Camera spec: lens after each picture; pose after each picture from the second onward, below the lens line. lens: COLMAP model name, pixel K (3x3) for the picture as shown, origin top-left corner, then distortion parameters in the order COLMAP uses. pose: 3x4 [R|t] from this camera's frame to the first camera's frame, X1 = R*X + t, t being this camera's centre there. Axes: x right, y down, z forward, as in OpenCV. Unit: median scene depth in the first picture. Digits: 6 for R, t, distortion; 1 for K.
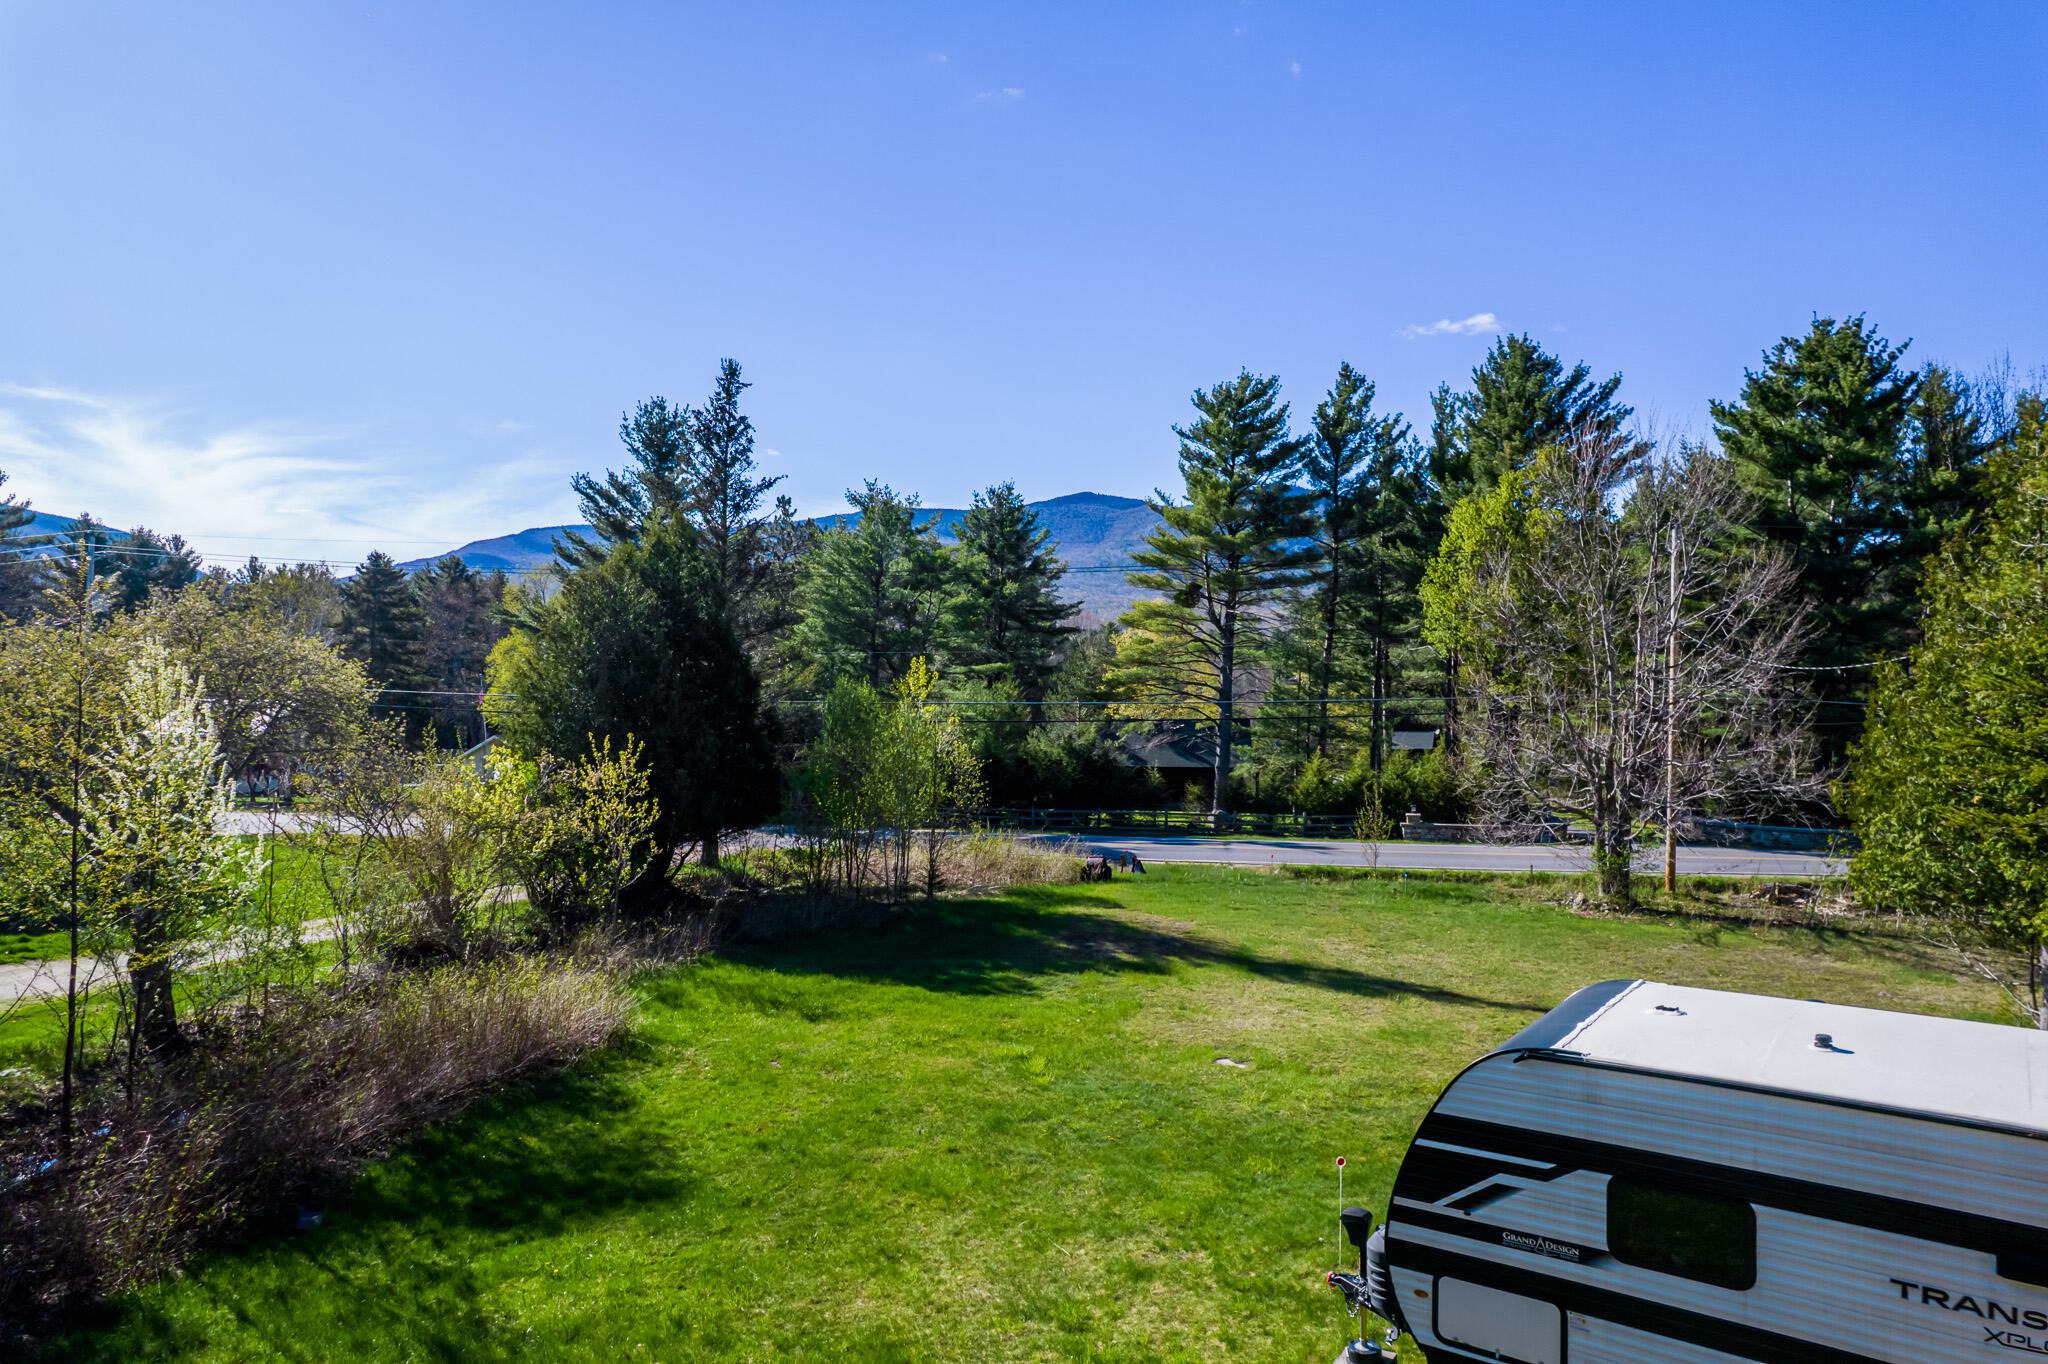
lens RADIAL K [[1301.3, 0, 1024.0], [0, 1301.3, 682.0], [0, 0, 1]] dist [-0.114329, 0.095495]
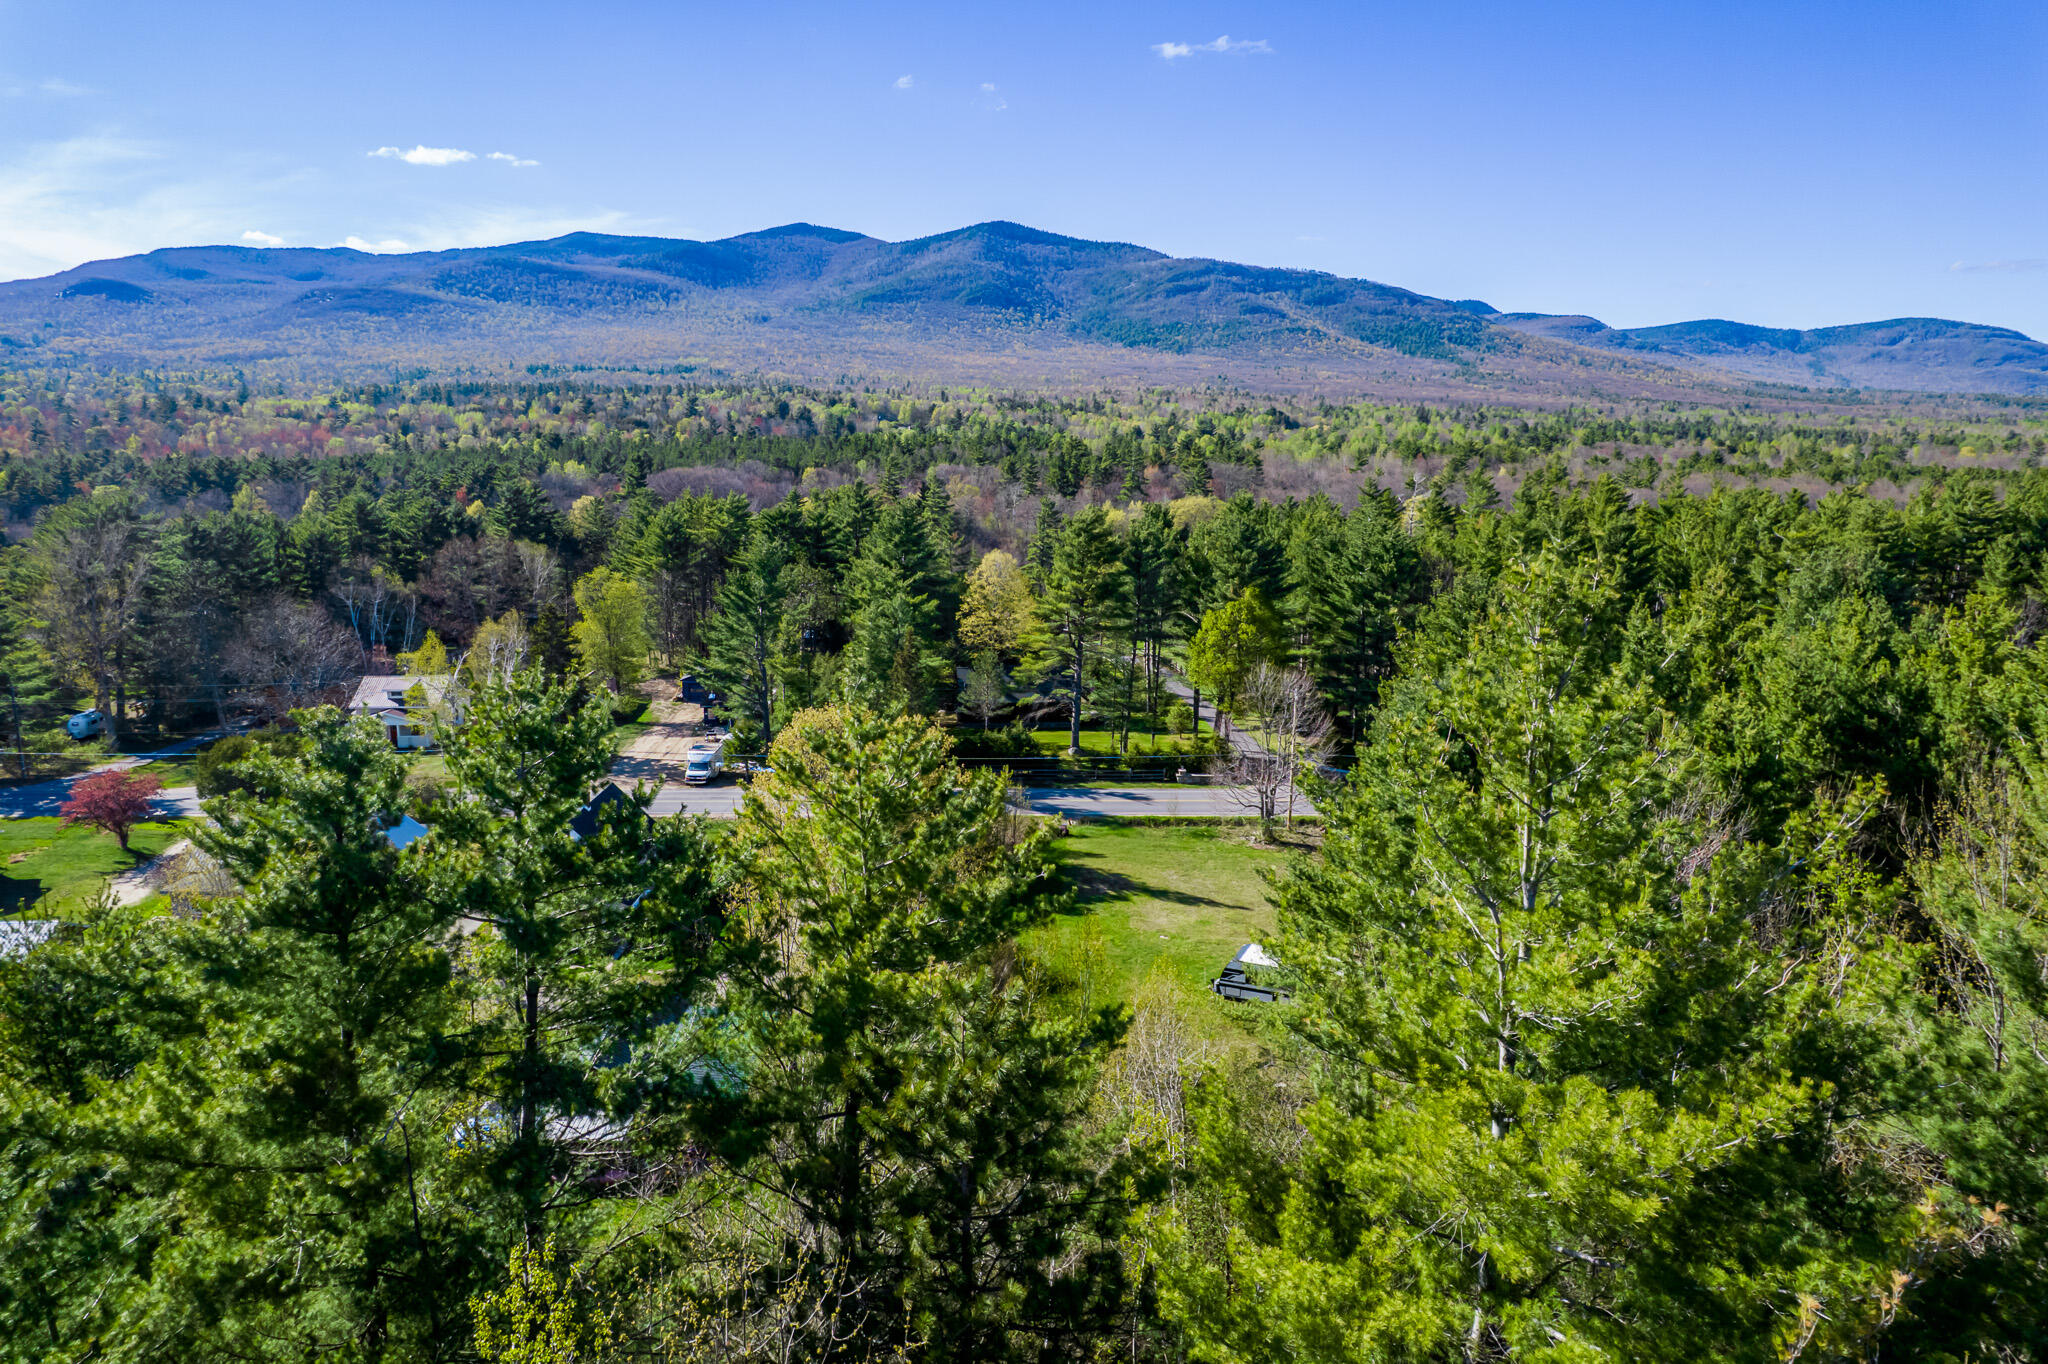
lens RADIAL K [[1301.3, 0, 1024.0], [0, 1301.3, 682.0], [0, 0, 1]] dist [-0.114329, 0.095495]
pose [[0.976728, -0.038932, 0.210921, -0.492138], [-0.004460, 0.979489, 0.201449, -0.586524], [-0.214437, -0.197701, 0.956520, -1.180122]]
